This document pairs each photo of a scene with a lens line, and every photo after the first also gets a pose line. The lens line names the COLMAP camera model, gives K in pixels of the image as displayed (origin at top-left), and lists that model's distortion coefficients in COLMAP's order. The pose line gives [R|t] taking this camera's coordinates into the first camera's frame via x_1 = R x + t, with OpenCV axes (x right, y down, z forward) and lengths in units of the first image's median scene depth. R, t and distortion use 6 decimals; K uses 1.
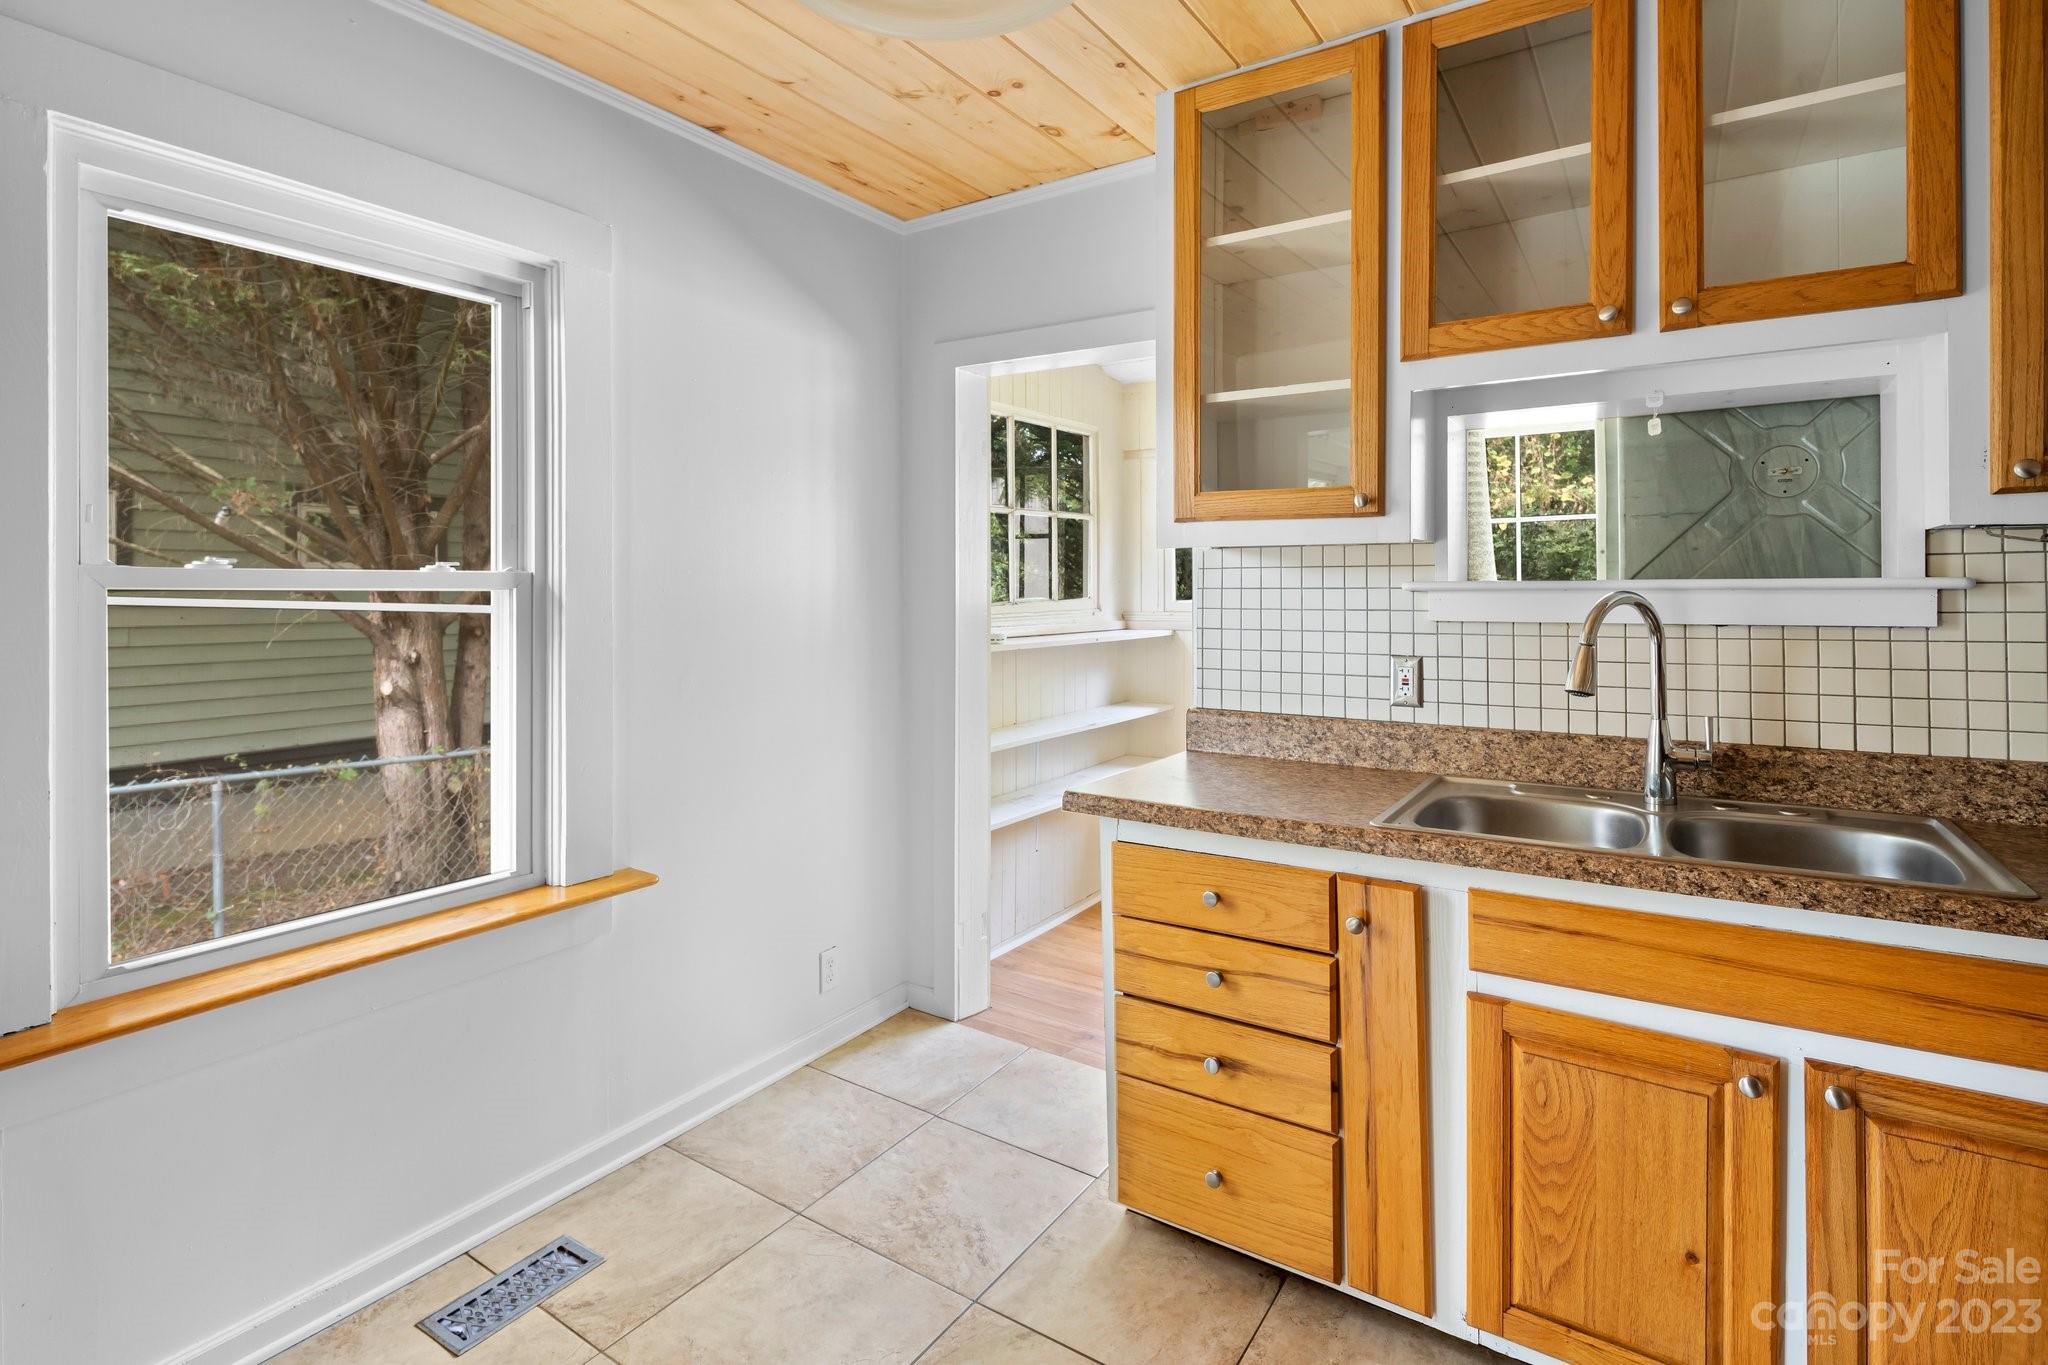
lens RADIAL K [[996.3, 0, 1017.7], [0, 996.3, 591.3], [0, 0, 1]] dist [0.001194, -0.000204]
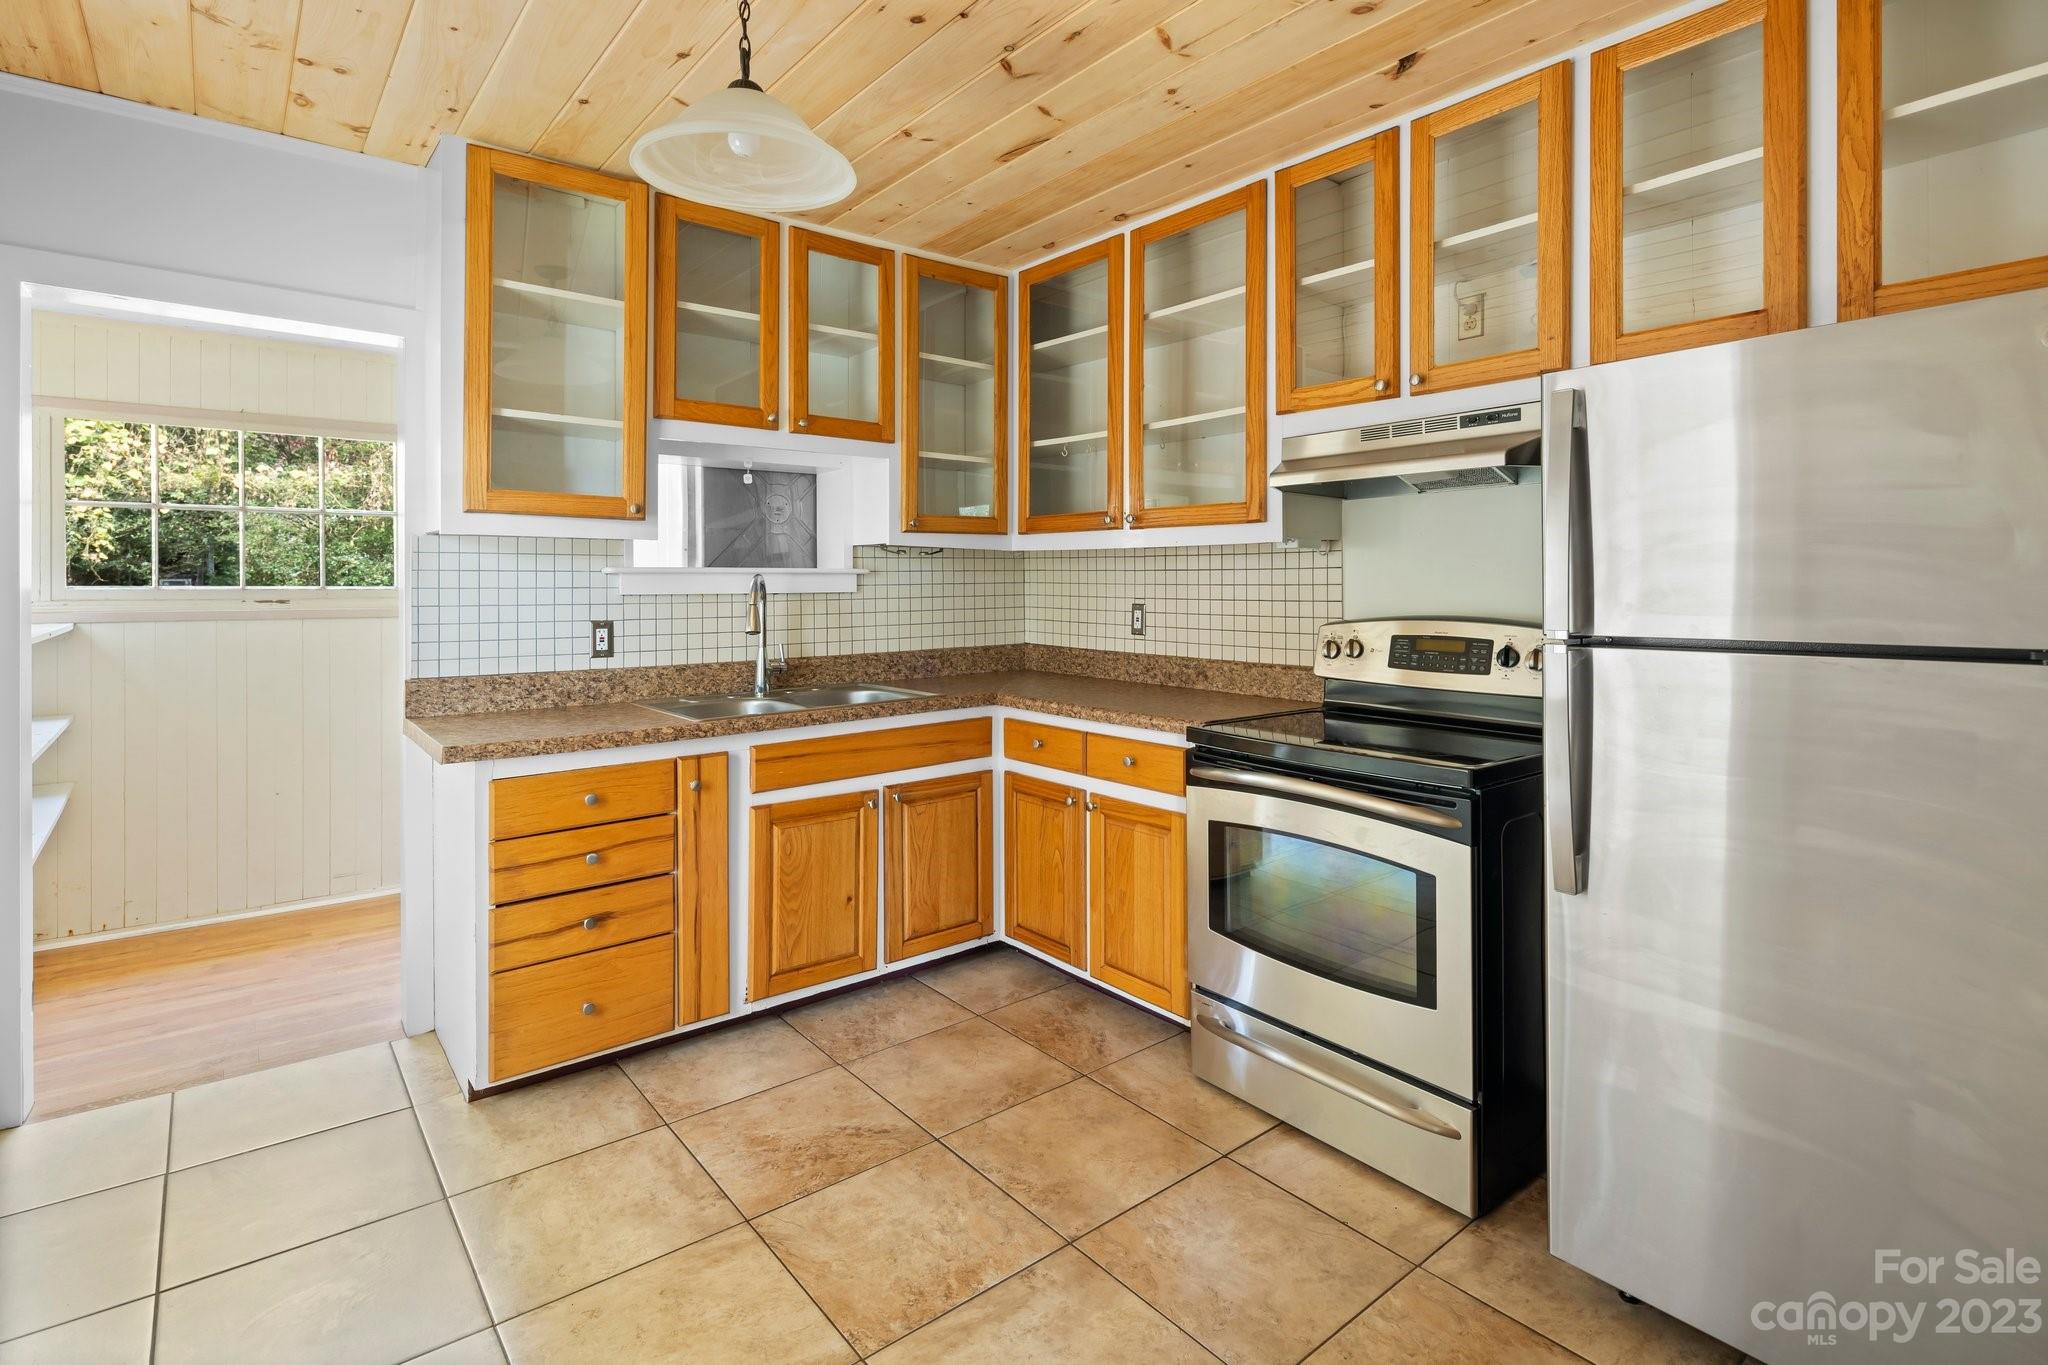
lens RADIAL K [[1003.0, 0, 1021.1], [0, 1003.0, 581.8], [0, 0, 1]] dist [-0.000812, -0.000035]
pose [[0.298633, 0.002546, 0.954365, -0.869772], [0.001918, 0.999993, -0.003268, 0.018988], [-0.954366, 0.002806, 0.298626, 0.036723]]
